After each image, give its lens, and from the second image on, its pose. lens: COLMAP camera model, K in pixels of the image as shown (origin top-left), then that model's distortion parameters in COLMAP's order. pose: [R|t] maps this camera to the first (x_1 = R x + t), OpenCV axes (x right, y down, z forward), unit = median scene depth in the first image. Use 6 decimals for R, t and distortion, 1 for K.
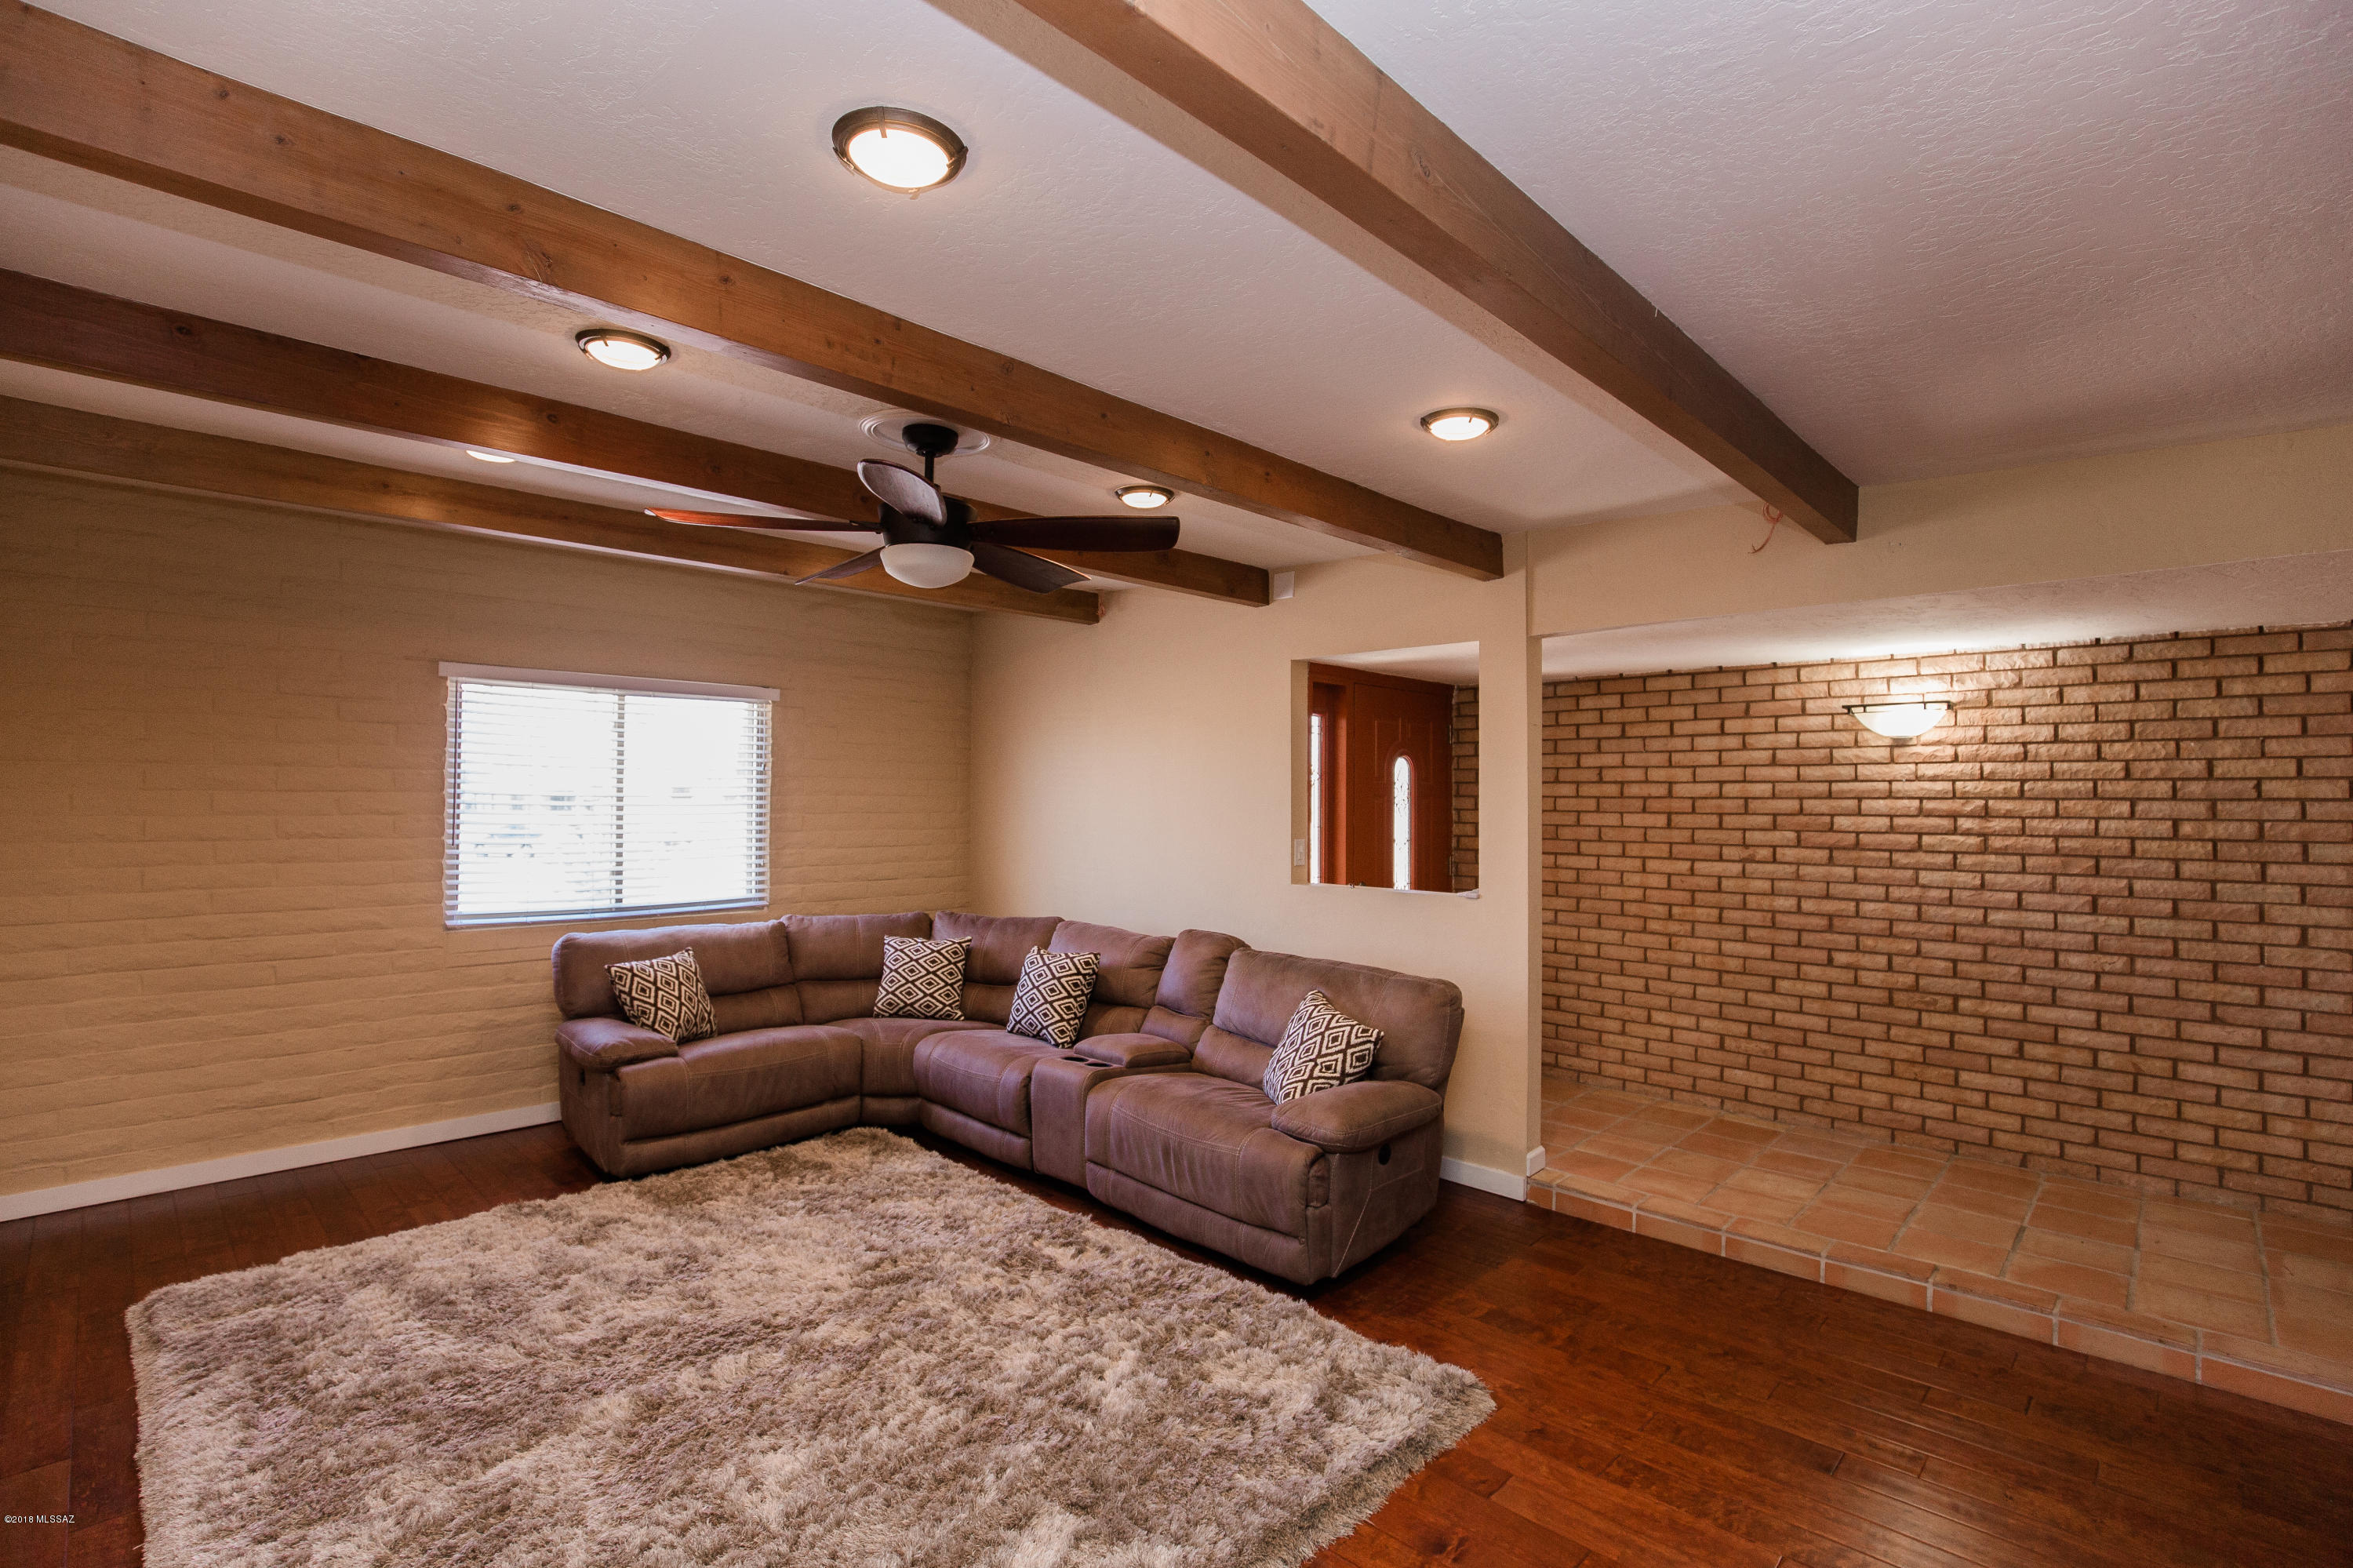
lens RADIAL K [[1084.5, 0, 1176.1], [0, 1084.5, 787.7], [0, 0, 1]] dist [-0.022026, 0.003786]
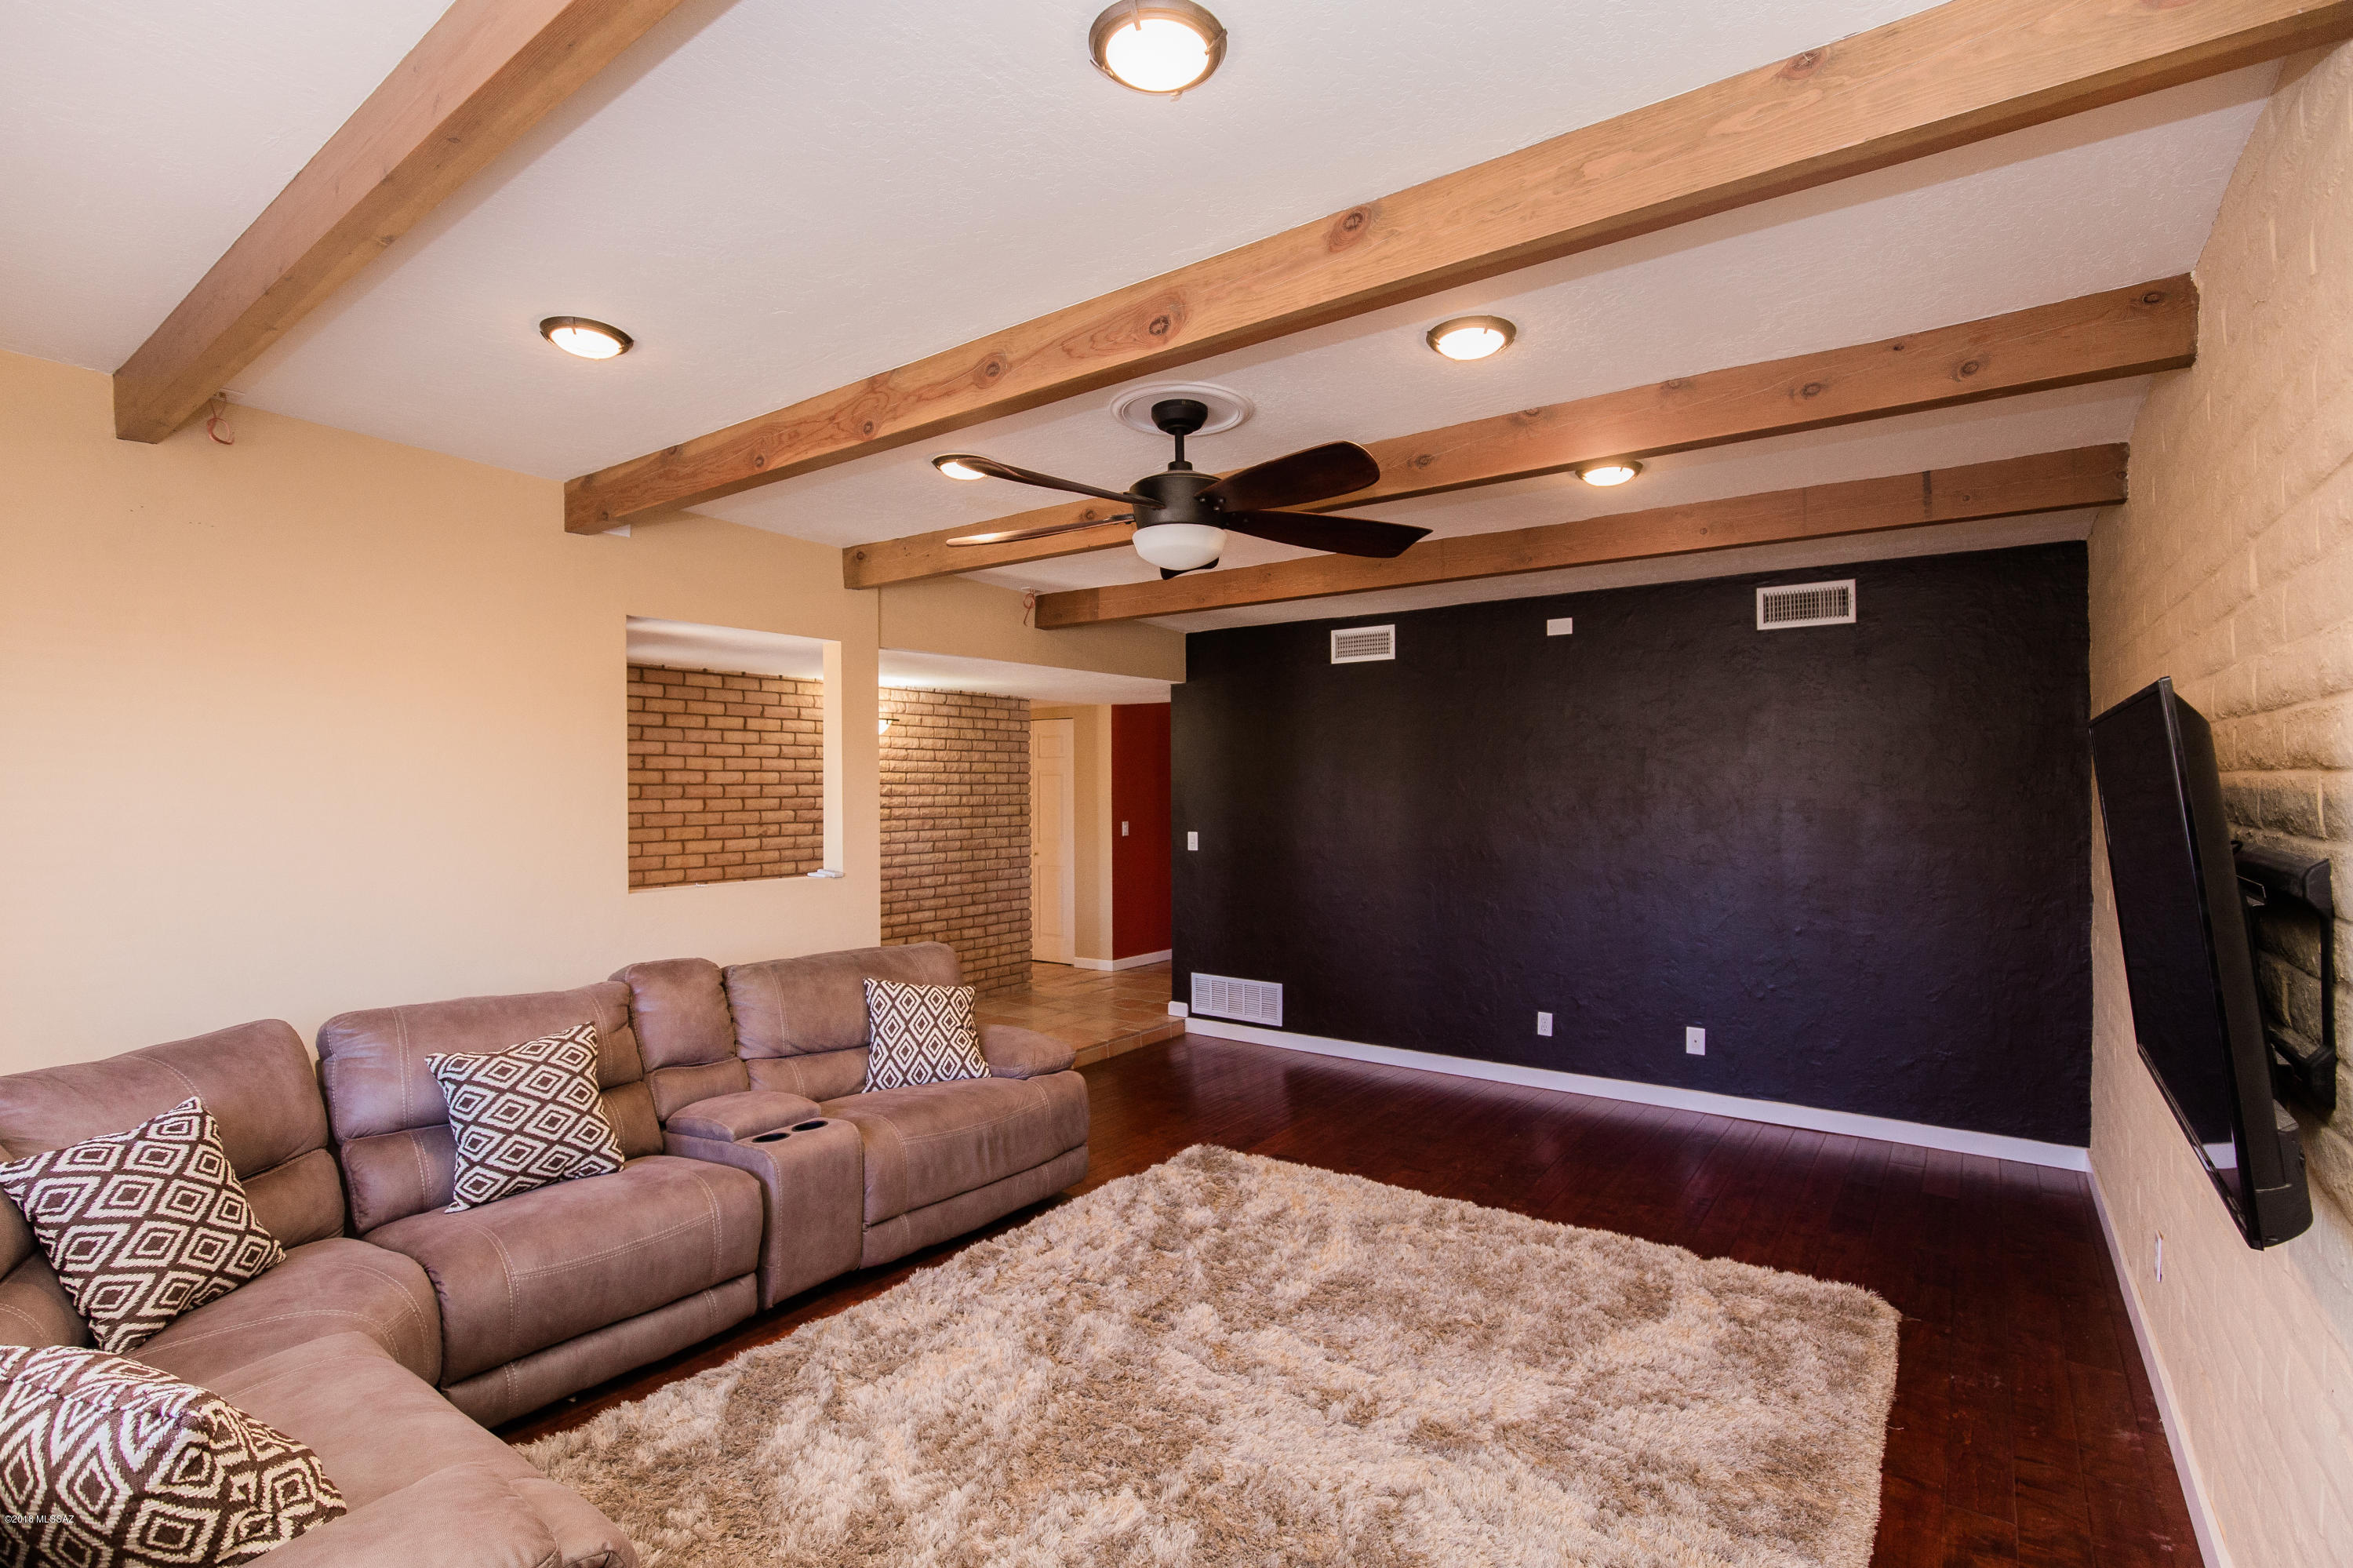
lens RADIAL K [[1084.5, 0, 1180.5], [0, 1084.5, 782.7], [0, 0, 1]] dist [-0.022026, 0.003786]
pose [[-0.136875, -0.002048, 0.990586, -0.737889], [-0.004129, 0.999990, 0.001497, 0.003984], [-0.990580, -0.003885, -0.136882, 0.703133]]
